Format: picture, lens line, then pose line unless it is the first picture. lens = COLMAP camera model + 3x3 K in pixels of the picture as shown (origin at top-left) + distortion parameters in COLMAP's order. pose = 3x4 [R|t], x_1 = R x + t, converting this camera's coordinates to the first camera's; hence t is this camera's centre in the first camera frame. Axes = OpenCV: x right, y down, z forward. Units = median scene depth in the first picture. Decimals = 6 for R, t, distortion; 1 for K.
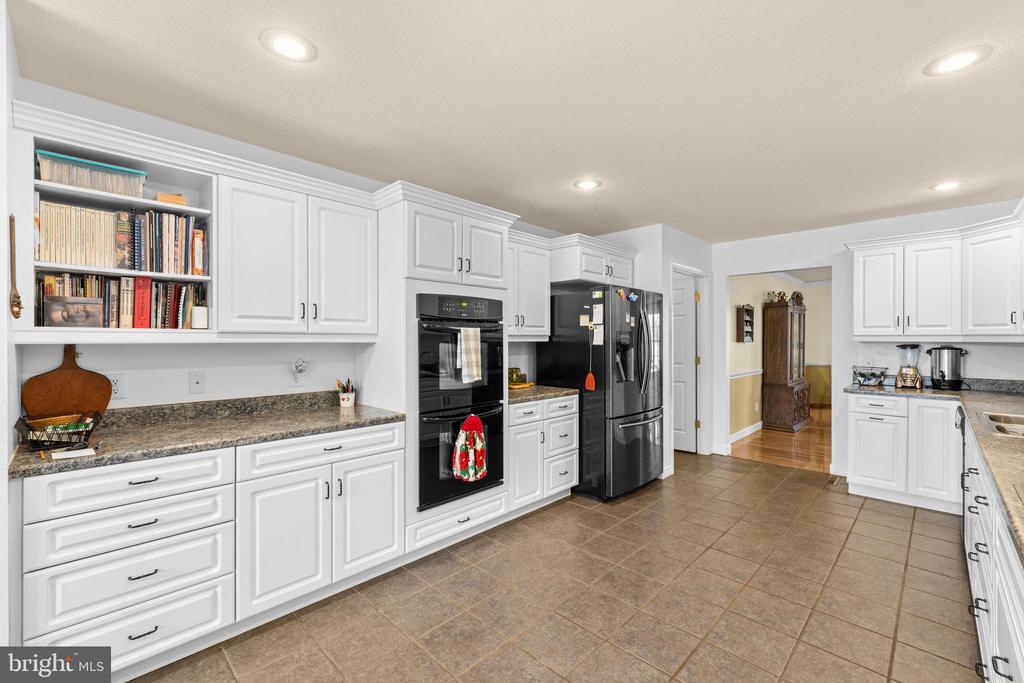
lens RADIAL K [[431.7, 0, 507.4], [0, 431.7, 340.3], [0, 0, 1]] dist [0.001822, -0.001646]
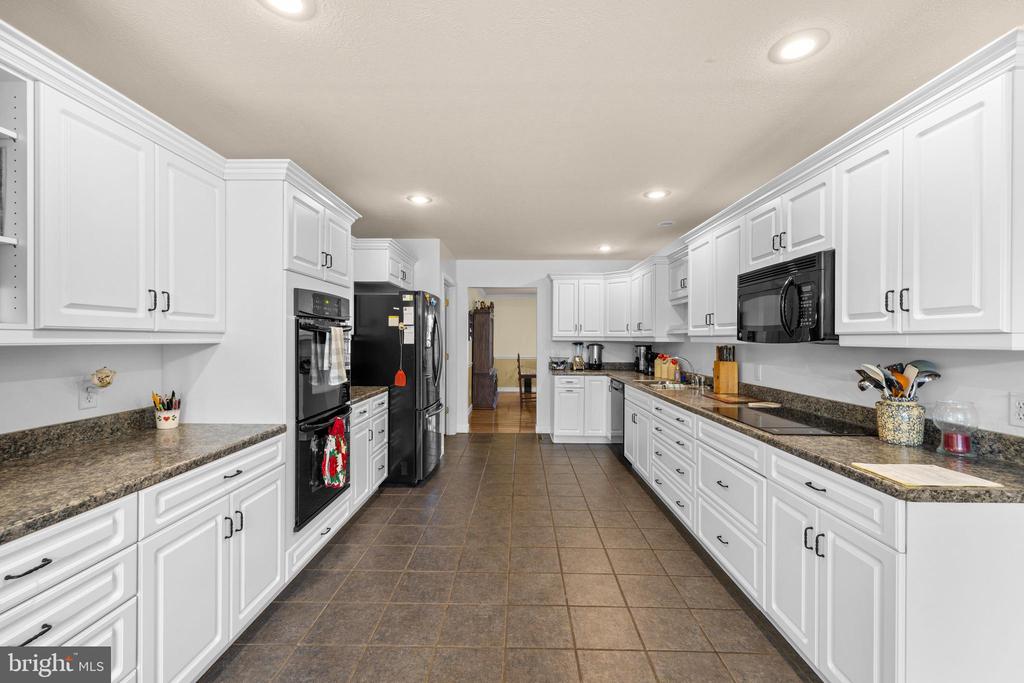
lens RADIAL K [[431.7, 0, 509.6], [0, 431.7, 338.7], [0, 0, 1]] dist [0.001822, -0.001646]
pose [[0.724554, 0.001750, 0.689216, -0.412376], [-0.001994, 0.999998, -0.000443, -0.003302], [-0.689215, -0.001053, 0.724556, 0.038801]]
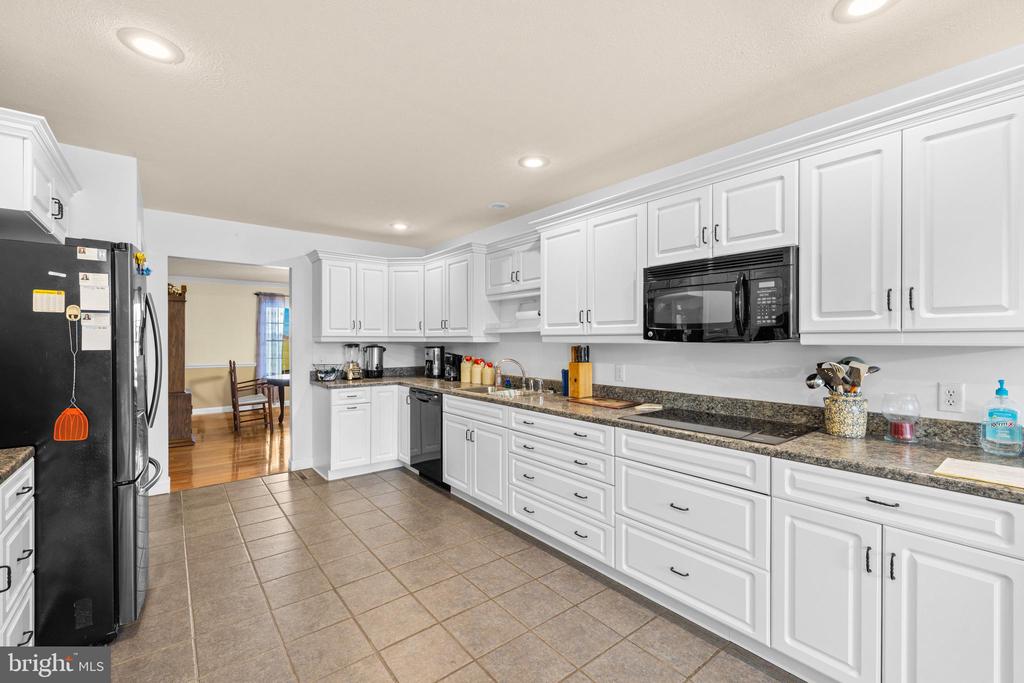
lens RADIAL K [[431.7, 0, 510.4], [0, 431.7, 342.2], [0, 0, 1]] dist [0.001822, -0.001646]
pose [[0.114001, -0.006634, 0.993458, -0.291141], [0.002404, 0.999977, 0.006401, -0.002188], [-0.993478, 0.001659, 0.114015, 0.508927]]
